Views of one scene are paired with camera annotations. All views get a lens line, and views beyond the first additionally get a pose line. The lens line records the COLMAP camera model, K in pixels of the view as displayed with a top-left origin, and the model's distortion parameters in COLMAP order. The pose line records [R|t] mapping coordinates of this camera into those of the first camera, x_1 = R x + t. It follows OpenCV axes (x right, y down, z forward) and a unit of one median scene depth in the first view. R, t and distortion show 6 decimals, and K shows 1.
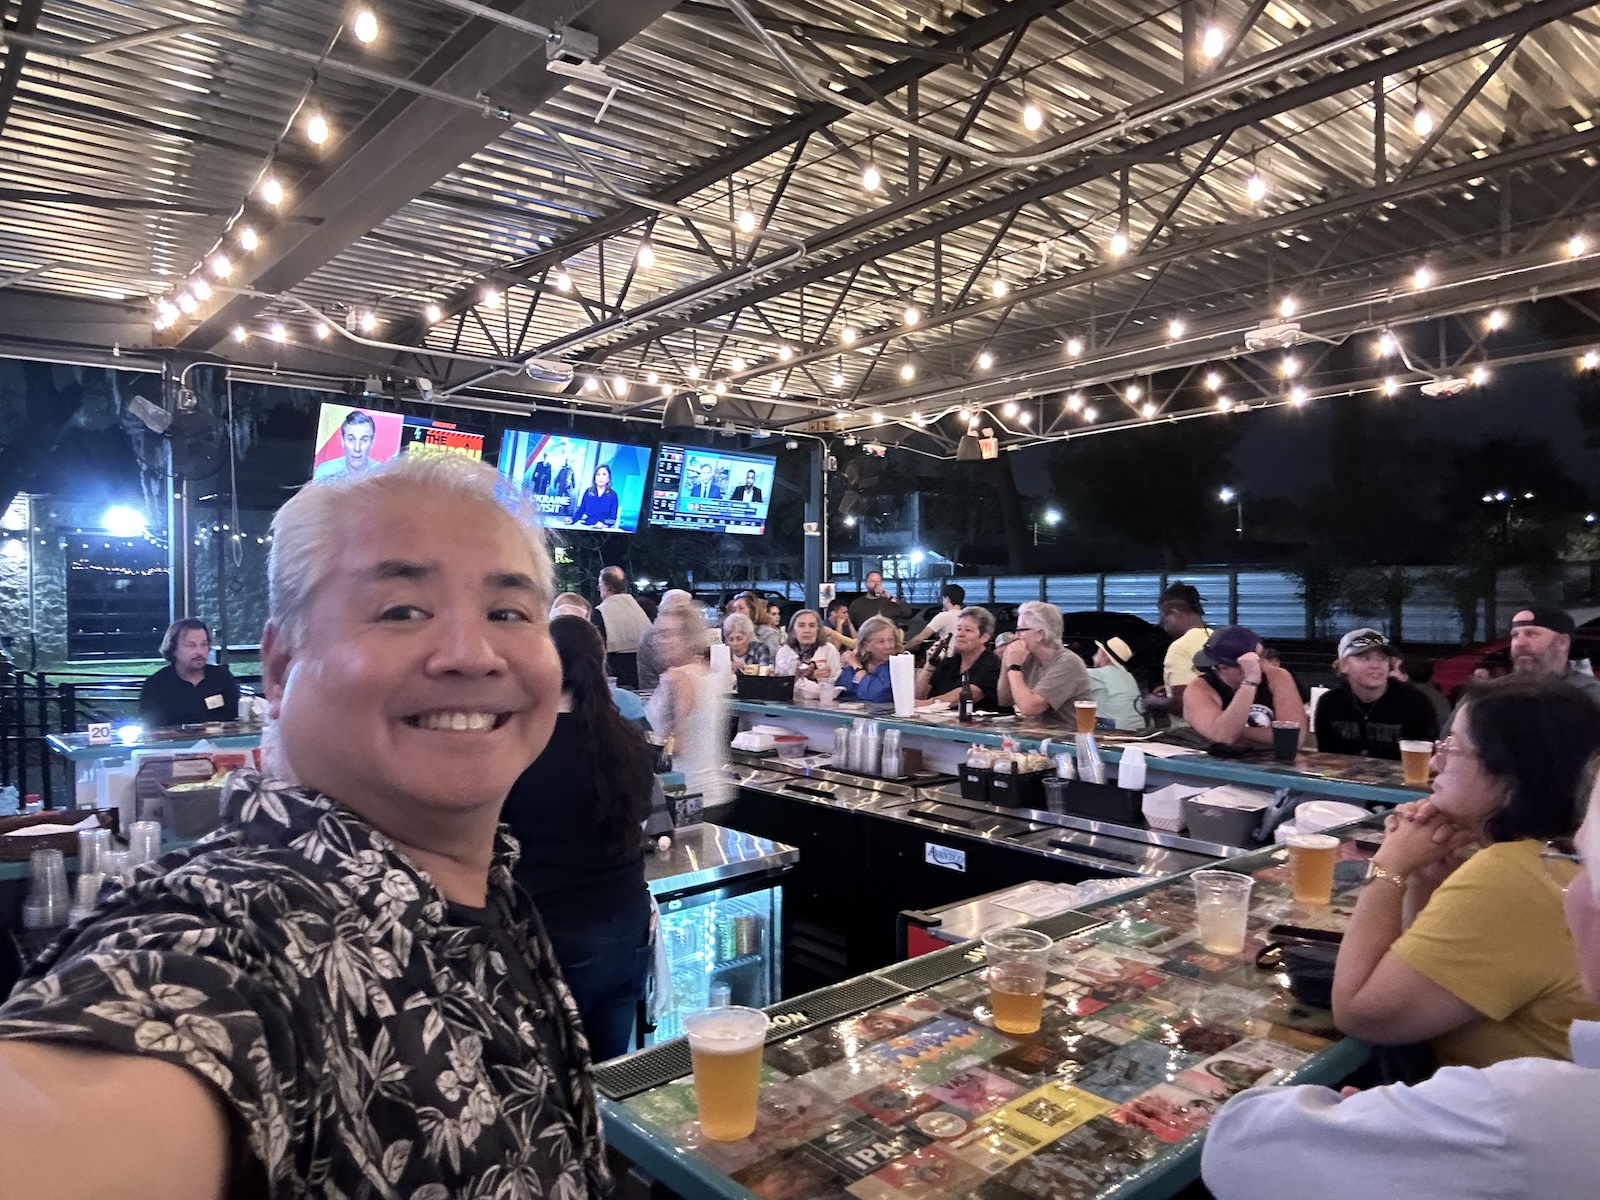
lens RADIAL K [[1132.8, 0, 800.0], [0, 1132.8, 600.0], [0, 0, 1]] dist [0.097656, -0.157397]
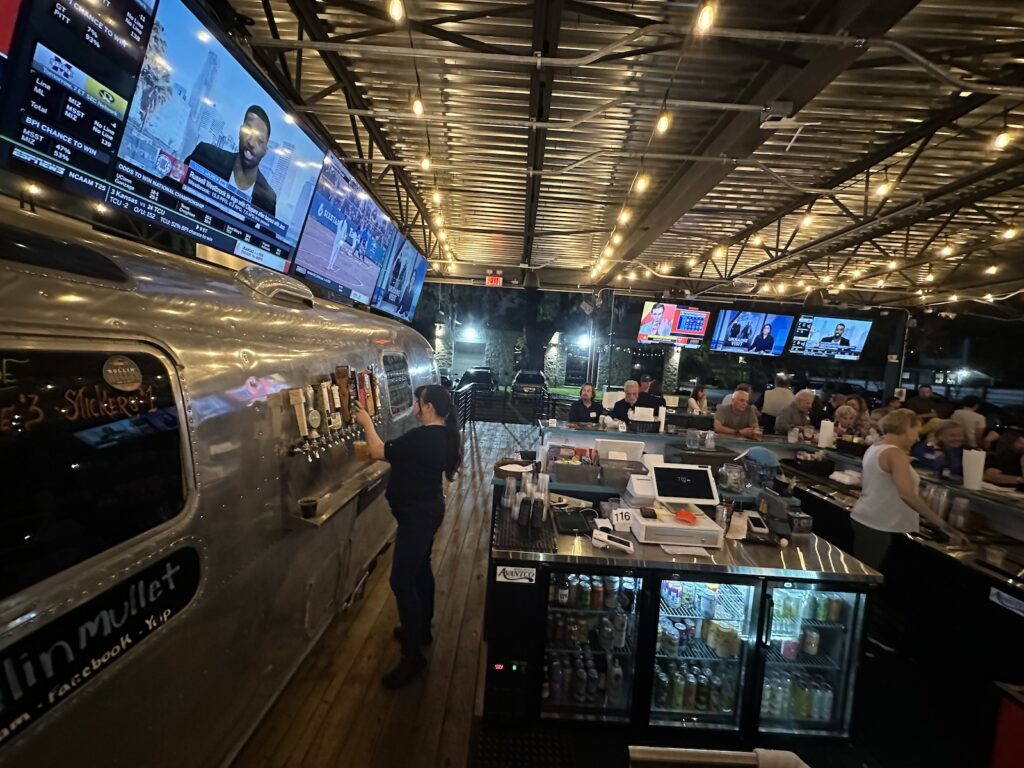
lens RADIAL K [[403.0, 0, 512.0], [0, 403.0, 384.0], [0, 0, 1]] dist [0.001645, -0.000253]
pose [[0.746704, 0.099970, -0.657602, -0.022951], [-0.074600, 0.994990, 0.066552, -0.024615], [0.660960, -0.000637, 0.750421, 0.116198]]
